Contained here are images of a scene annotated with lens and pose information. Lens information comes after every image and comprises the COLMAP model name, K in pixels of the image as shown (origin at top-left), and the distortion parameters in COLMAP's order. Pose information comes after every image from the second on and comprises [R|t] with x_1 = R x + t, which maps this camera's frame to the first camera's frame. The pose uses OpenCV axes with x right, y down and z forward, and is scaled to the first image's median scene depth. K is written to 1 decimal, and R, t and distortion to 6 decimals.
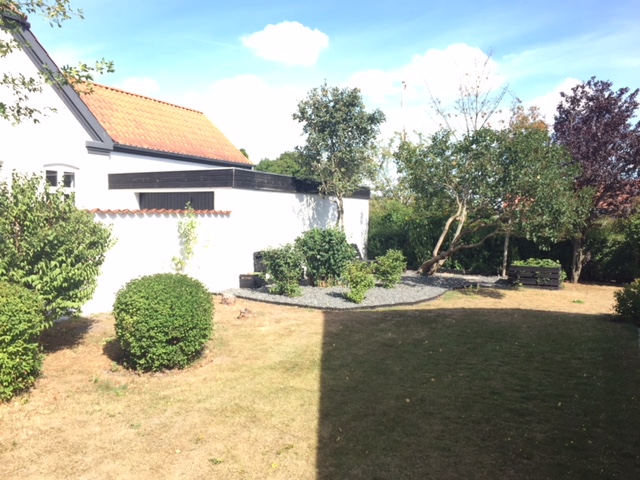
lens RADIAL K [[544.5, 0, 319.5], [0, 544.5, 241.1], [0, 0, 1]] dist [0.050656, -0.025329]
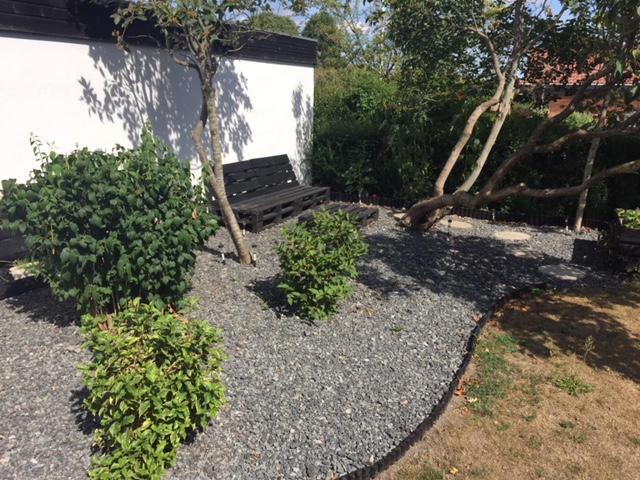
lens RADIAL K [[544.5, 0, 321.8], [0, 544.5, 239.4], [0, 0, 1]] dist [0.050656, -0.025329]
pose [[0.999680, -0.009460, 0.023441, 0.101367], [0.004180, 0.976428, 0.215804, -0.033476], [-0.024930, -0.215637, 0.976155, 0.542983]]
